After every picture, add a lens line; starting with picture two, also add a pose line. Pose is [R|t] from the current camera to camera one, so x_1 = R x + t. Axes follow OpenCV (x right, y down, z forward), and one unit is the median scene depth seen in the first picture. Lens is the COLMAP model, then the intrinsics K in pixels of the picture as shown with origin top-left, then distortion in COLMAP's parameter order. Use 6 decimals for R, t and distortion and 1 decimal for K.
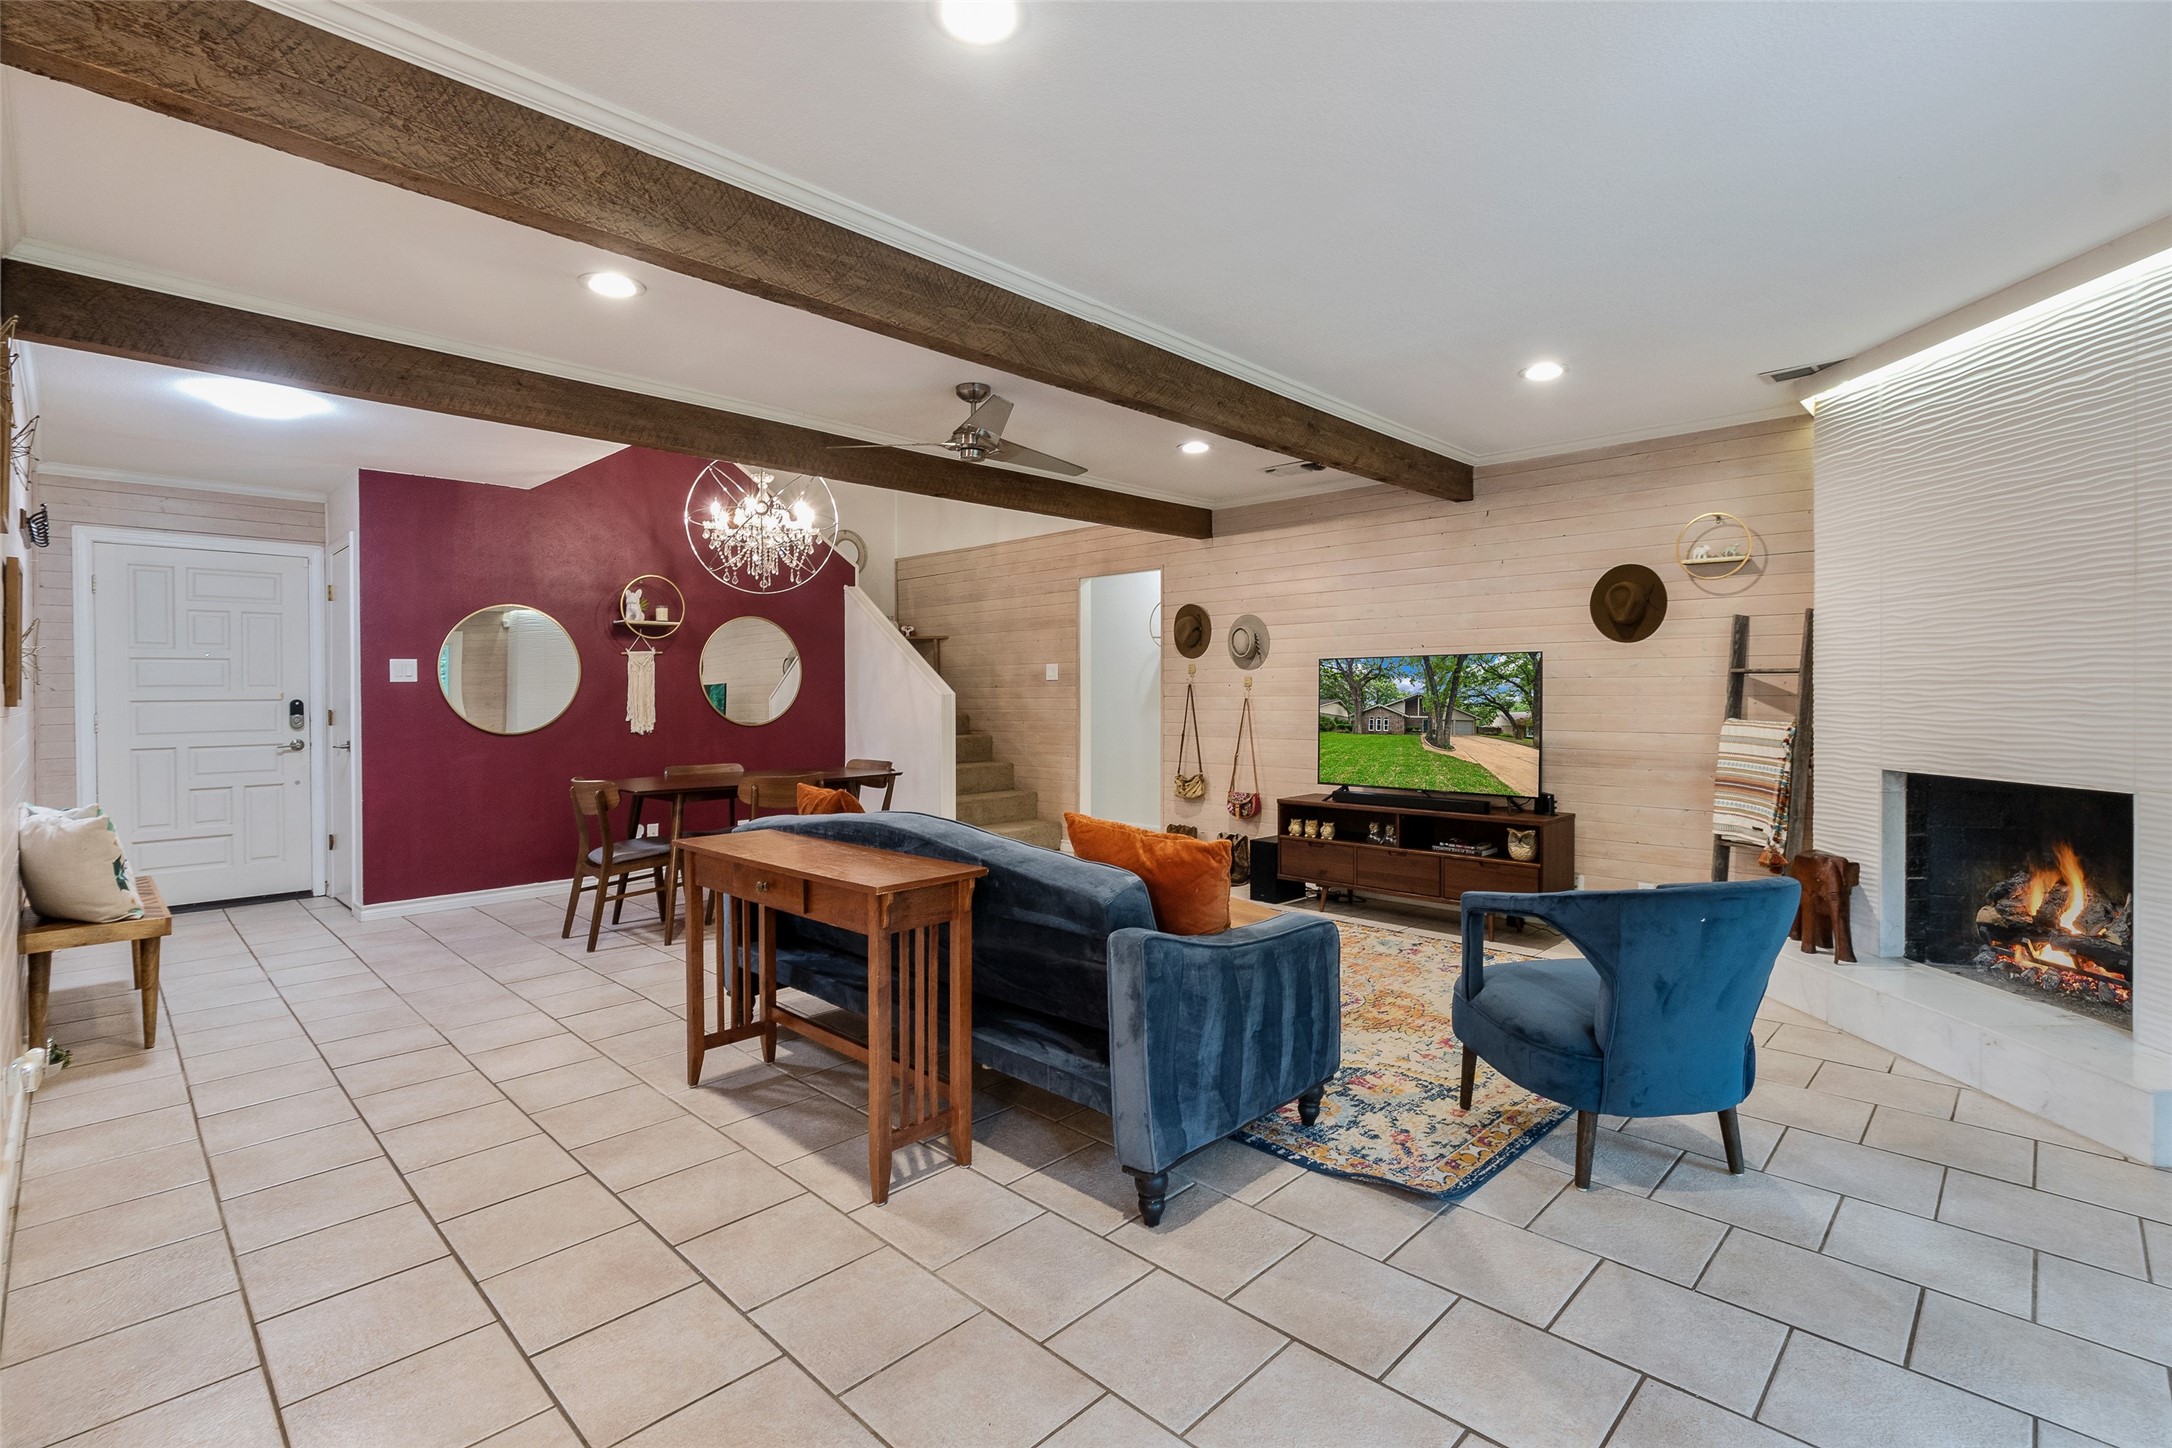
lens RADIAL K [[767.6, 0, 992.2], [0, 767.6, 731.3], [0, 0, 1]] dist [-0.000979, -0.000098]
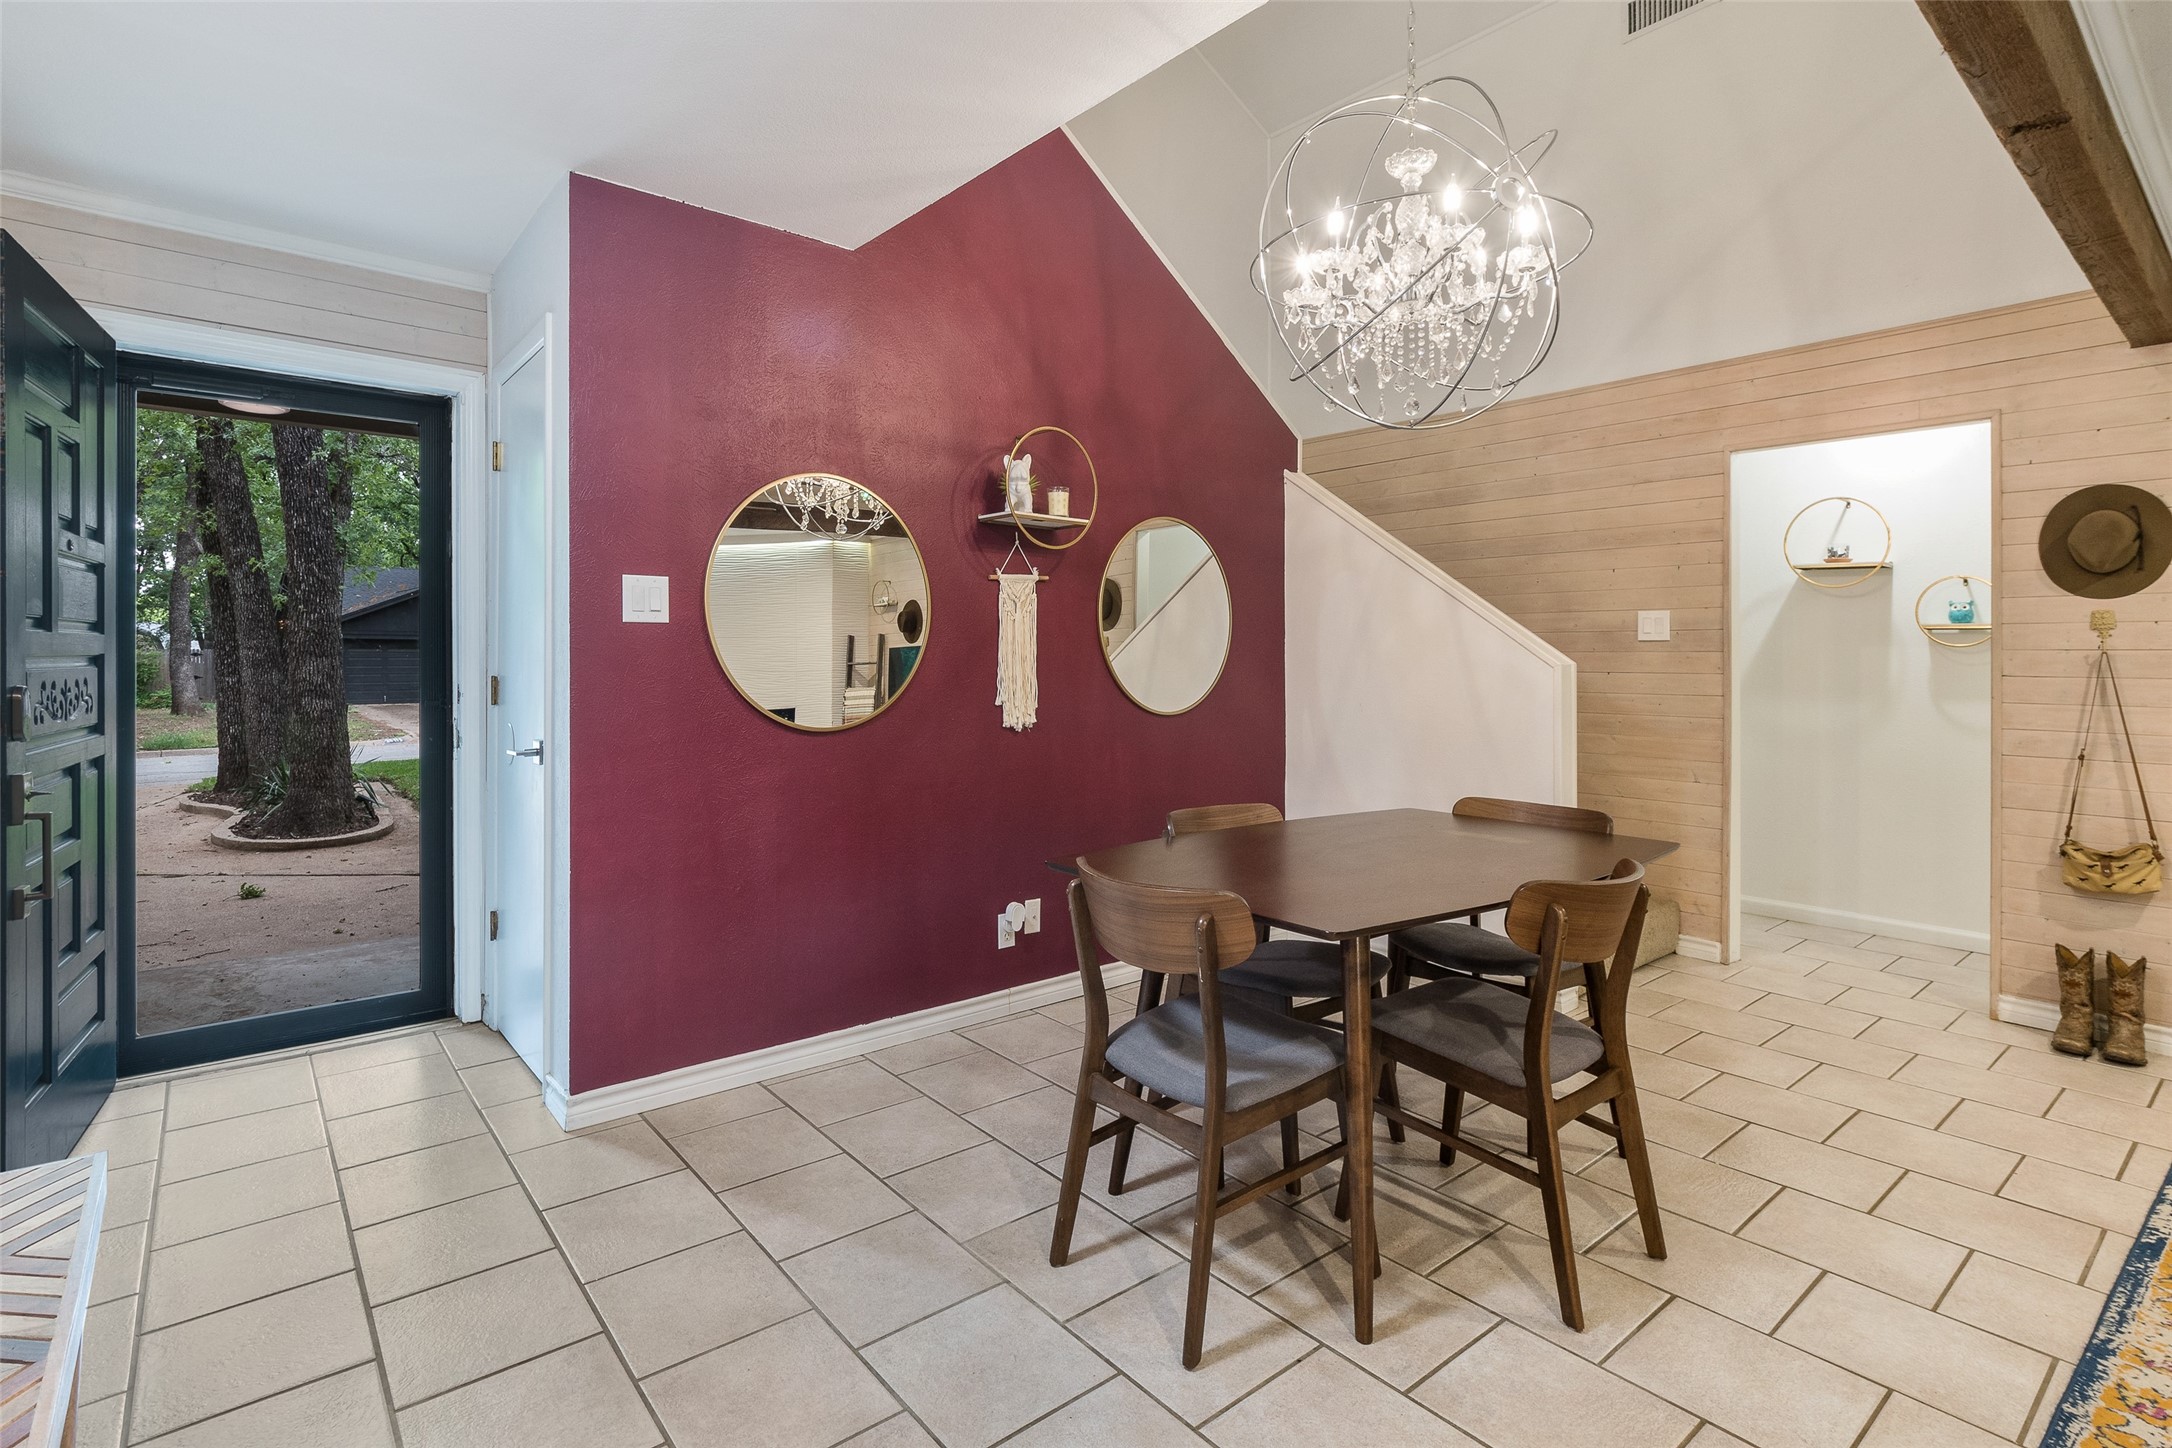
lens RADIAL K [[1002.2, 0, 1086.0], [0, 1002.2, 724.0], [0, 0, 1]] dist [0.000754, -0.000338]
pose [[0.989799, 0.026565, -0.139970, -0.310754], [-0.024079, 0.999521, 0.019425, -0.015089], [0.140419, -0.015857, 0.989965, 0.318718]]
